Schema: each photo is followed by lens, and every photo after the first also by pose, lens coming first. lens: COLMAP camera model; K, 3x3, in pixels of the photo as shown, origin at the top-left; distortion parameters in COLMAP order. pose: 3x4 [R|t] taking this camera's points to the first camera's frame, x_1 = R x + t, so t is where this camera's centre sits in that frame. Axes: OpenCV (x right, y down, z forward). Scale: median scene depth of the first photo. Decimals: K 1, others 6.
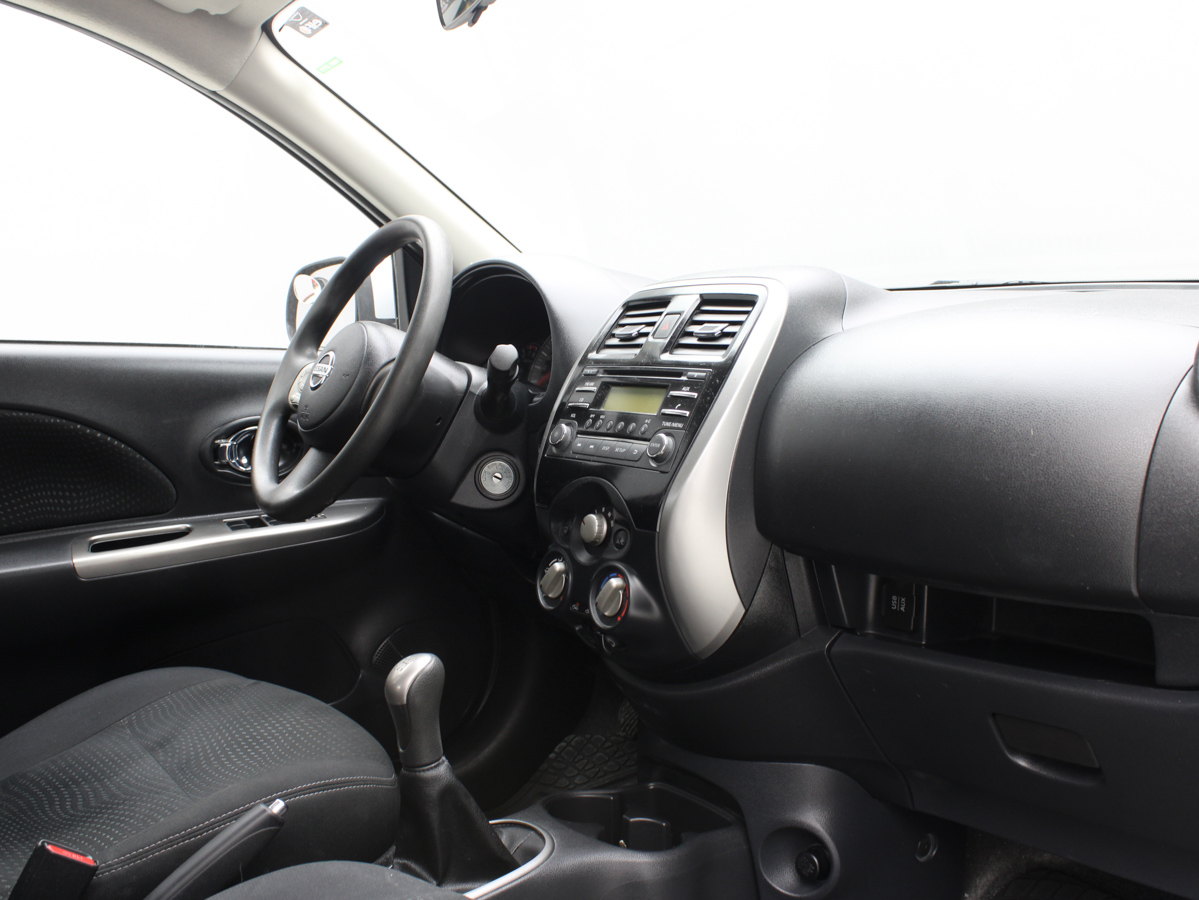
lens RADIAL K [[1226.2, 0, 599.5], [0, 1226.2, 450.0], [0, 0, 1]] dist [-0.128222, 0.108796]
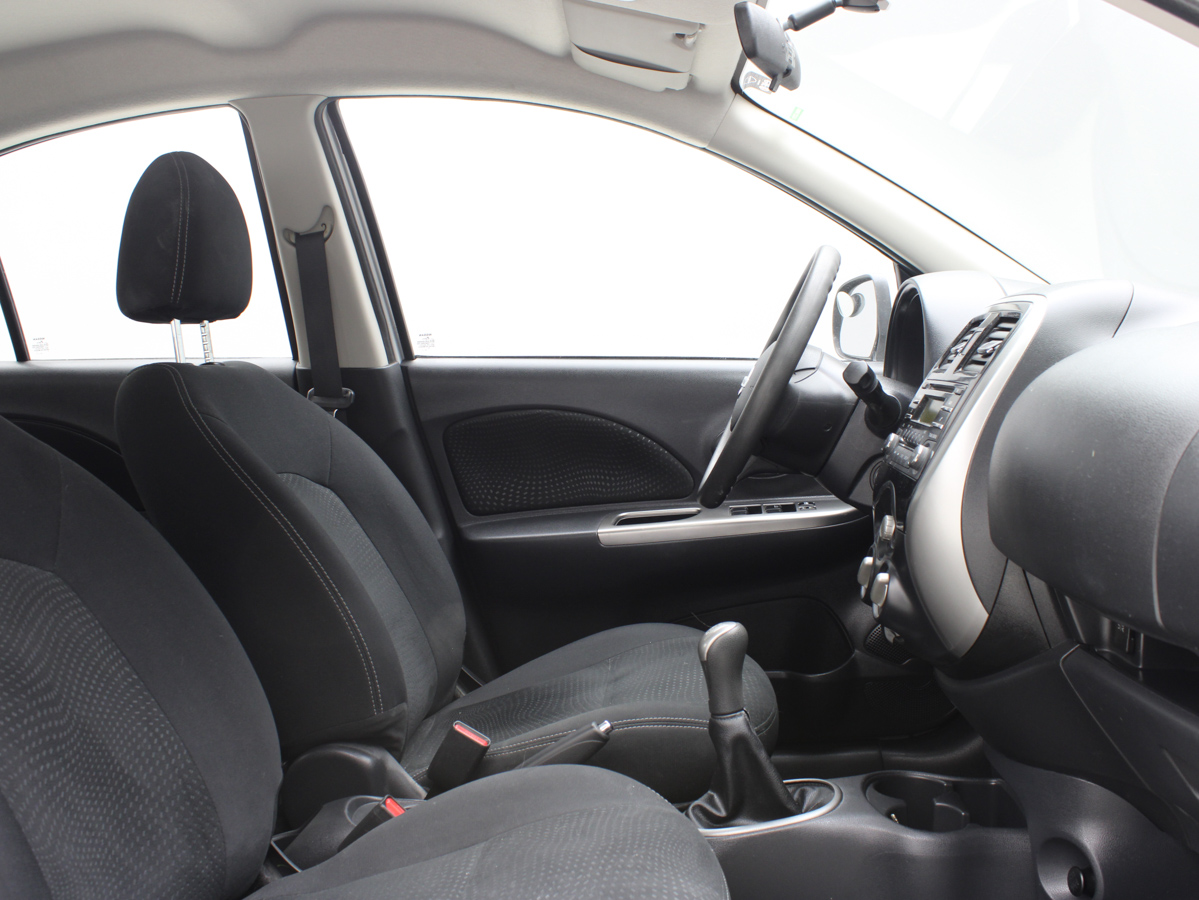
lens RADIAL K [[1226.2, 0, 599.5], [0, 1226.2, 450.0], [0, 0, 1]] dist [-0.128222, 0.108796]
pose [[0.786115, 0.032014, -0.617251, 0.357026], [-0.029705, 0.999461, 0.014006, -0.010830], [0.617366, 0.007325, 0.786642, -0.017721]]
